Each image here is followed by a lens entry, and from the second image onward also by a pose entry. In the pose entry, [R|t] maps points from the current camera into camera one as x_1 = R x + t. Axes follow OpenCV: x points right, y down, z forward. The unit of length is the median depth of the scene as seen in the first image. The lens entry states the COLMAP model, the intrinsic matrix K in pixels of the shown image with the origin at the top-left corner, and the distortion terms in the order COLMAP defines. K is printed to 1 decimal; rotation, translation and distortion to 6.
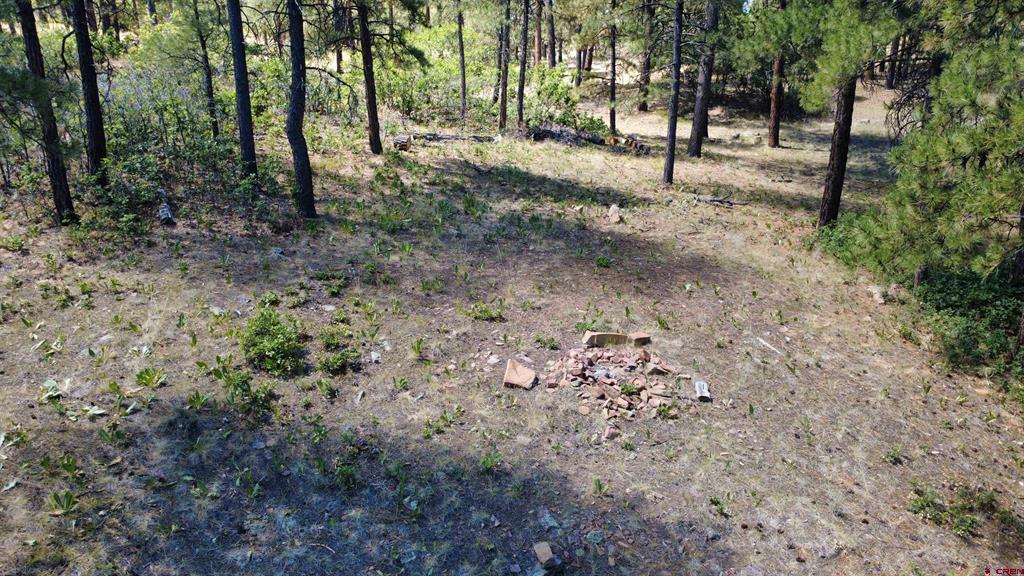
lens RADIAL K [[746.6, 0, 513.3], [0, 746.6, 285.8], [0, 0, 1]] dist [-0.003099, 0.007178]
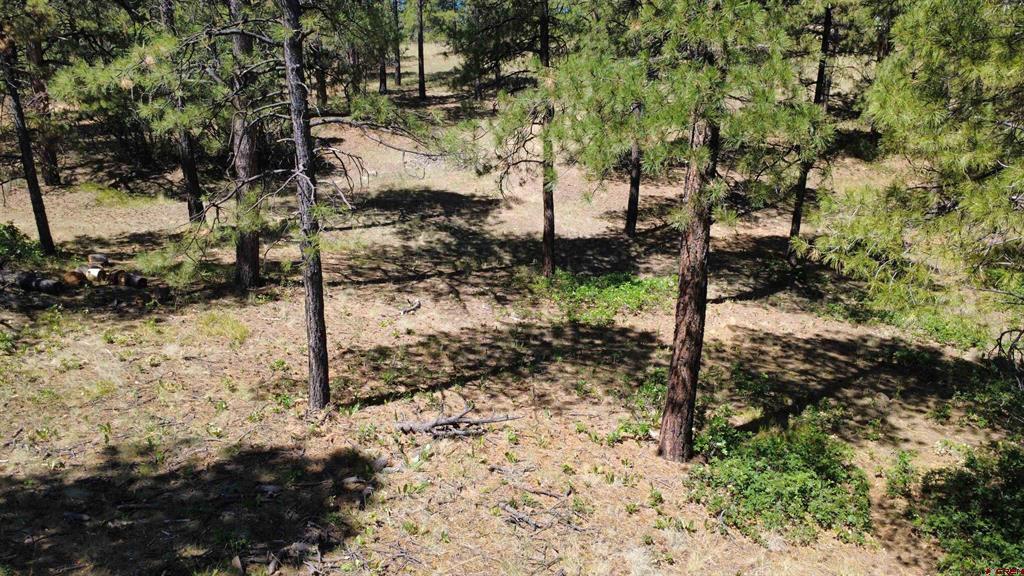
lens RADIAL K [[746.6, 0, 512.1], [0, 746.6, 283.1], [0, 0, 1]] dist [-0.003099, 0.007178]
pose [[0.691845, -0.199989, 0.693798, -0.037345], [0.217341, 0.973994, 0.064027, -0.300390], [-0.688559, 0.106494, 0.717318, 0.778743]]
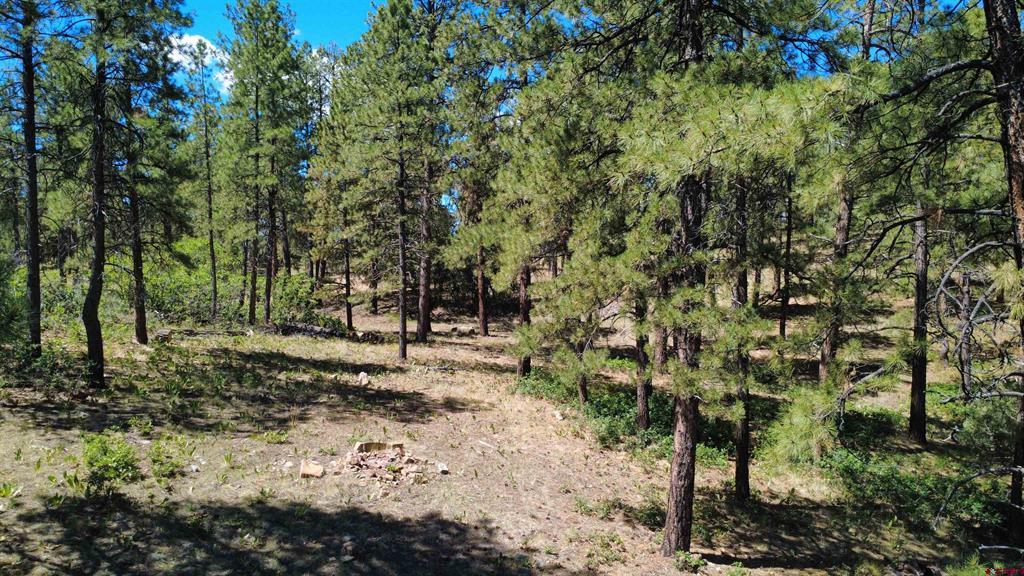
lens RADIAL K [[746.6, 0, 513.3], [0, 746.6, 290.0], [0, 0, 1]] dist [-0.003099, 0.007178]
pose [[0.935218, -0.015812, 0.353719, -0.078470], [0.113028, 0.960066, -0.255925, 0.123591], [-0.335547, 0.279326, 0.899659, -0.277080]]
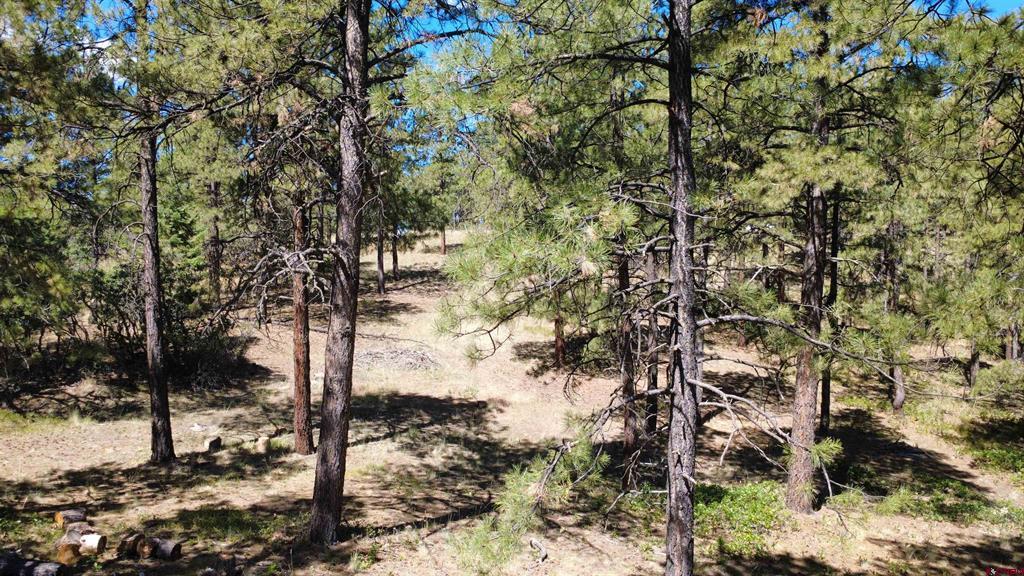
lens RADIAL K [[746.6, 0, 513.2], [0, 746.6, 285.4], [0, 0, 1]] dist [-0.003099, 0.007178]
pose [[0.491214, -0.022869, 0.870738, -0.131441], [0.258600, 0.958412, -0.120714, -0.419229], [-0.831766, 0.284470, 0.476700, 1.185929]]
